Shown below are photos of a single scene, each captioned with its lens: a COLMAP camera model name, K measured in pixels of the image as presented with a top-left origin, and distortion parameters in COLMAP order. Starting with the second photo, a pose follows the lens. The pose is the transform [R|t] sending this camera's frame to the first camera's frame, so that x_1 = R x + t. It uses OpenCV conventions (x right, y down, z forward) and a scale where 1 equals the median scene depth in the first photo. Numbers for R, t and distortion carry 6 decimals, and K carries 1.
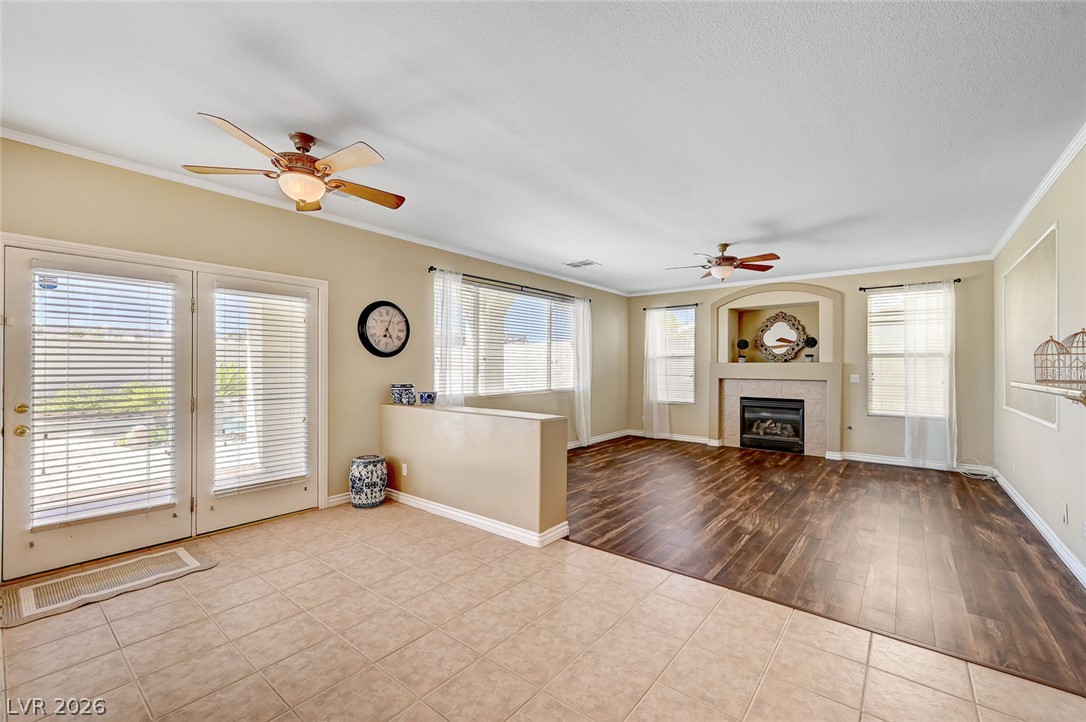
lens RADIAL K [[428.6, 0, 571.5], [0, 428.6, 367.4], [0, 0, 1]] dist [-0.002671, 0.000870]
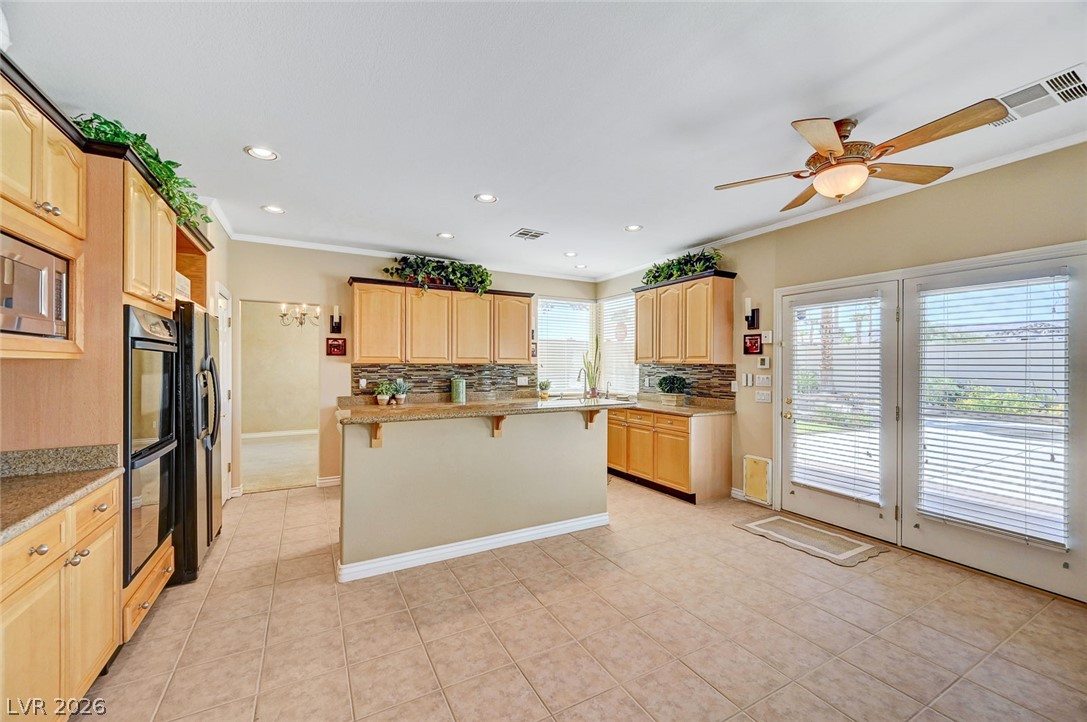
lens RADIAL K [[429.0, 0, 538.5], [0, 429.0, 370.8], [0, 0, 1]] dist [-0.002671, 0.000870]
pose [[-0.403502, 0.010238, -0.914921, 0.245852], [-0.004181, 0.999906, 0.013033, -0.014729], [0.914969, 0.009084, -0.403422, 0.421213]]
